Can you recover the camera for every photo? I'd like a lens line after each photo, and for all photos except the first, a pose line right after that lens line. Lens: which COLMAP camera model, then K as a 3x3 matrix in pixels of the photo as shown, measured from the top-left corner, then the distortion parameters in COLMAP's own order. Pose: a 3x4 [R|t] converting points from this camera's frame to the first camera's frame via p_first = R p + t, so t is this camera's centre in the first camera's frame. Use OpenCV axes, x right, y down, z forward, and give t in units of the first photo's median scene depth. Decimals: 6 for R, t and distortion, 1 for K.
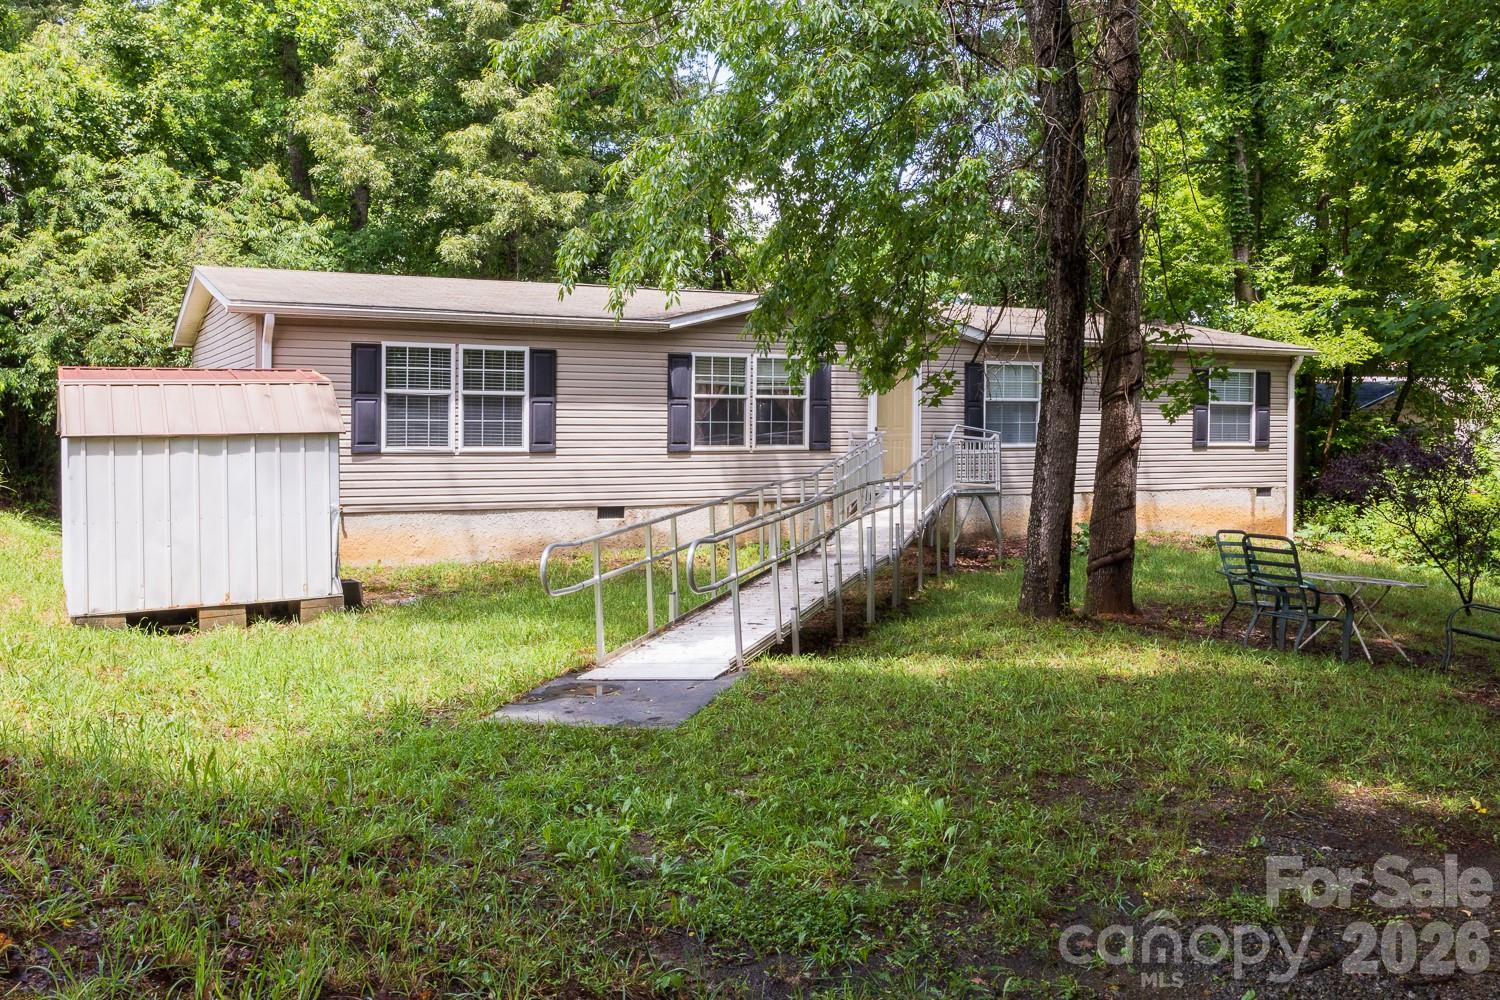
lens RADIAL K [[1339.4, 0, 756.7], [0, 1339.4, 493.9], [0, 0, 1]] dist [-0.009676, -0.036105]
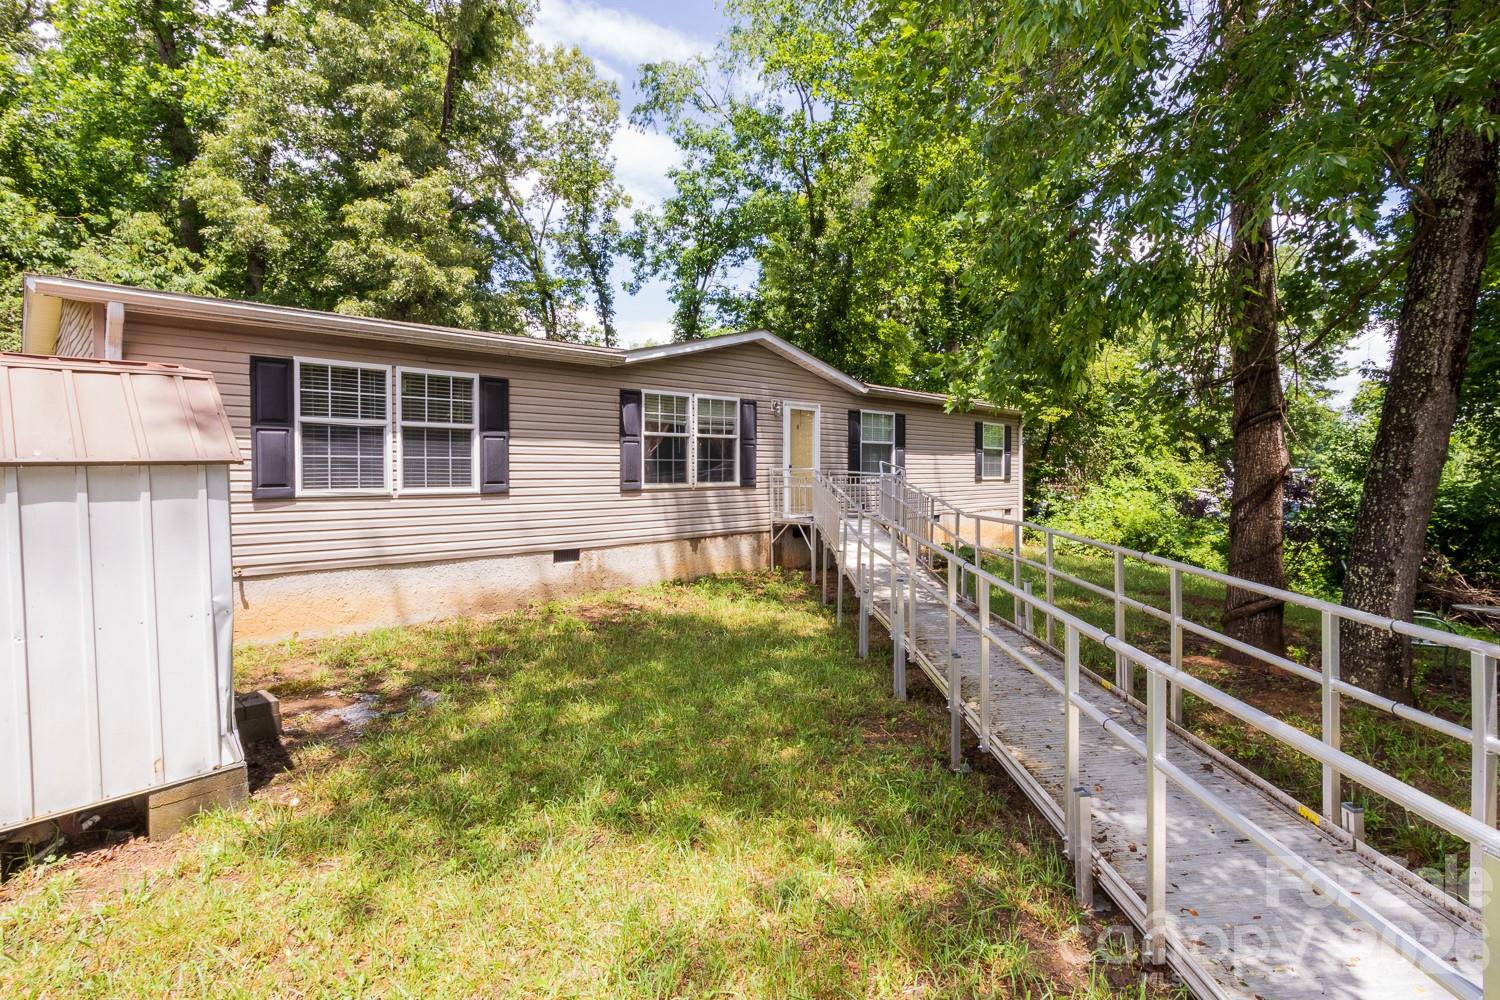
lens RADIAL K [[754.5, 0, 742.6], [0, 754.5, 498.7], [0, 0, 1]] dist [-0.018588, 0.010147]
pose [[0.958009, -0.021537, 0.285929, -0.136736], [0.027112, 0.999511, -0.015555, -0.014074], [-0.285454, 0.022654, 0.958125, 0.443109]]
